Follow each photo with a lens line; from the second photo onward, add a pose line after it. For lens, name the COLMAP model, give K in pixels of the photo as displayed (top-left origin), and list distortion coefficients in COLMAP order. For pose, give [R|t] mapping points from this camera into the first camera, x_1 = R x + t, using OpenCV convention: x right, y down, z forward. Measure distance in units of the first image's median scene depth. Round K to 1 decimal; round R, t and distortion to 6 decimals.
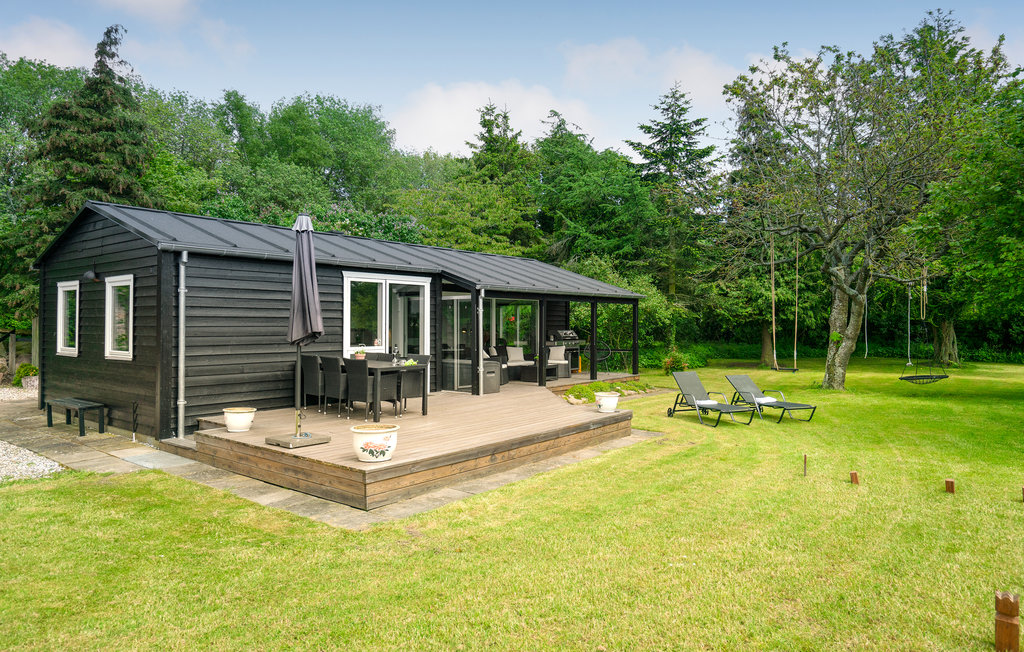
lens RADIAL K [[619.2, 0, 513.1], [0, 619.2, 324.7], [0, 0, 1]] dist [0.006262, 0.001529]
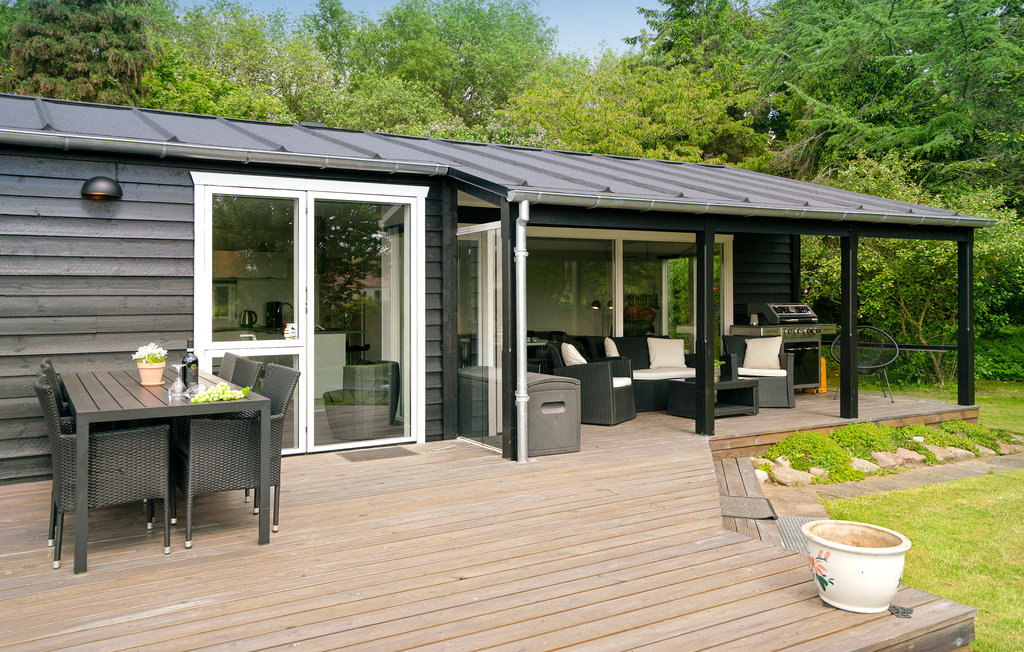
lens RADIAL K [[769.7, 0, 433.6], [0, 769.7, 307.9], [0, 0, 1]] dist [-0.000957, 0.028525]
pose [[0.921483, -0.005225, -0.388384, 0.067159], [0.008712, 0.999936, 0.007219, 0.006169], [0.388321, -0.010036, 0.921469, 0.367498]]
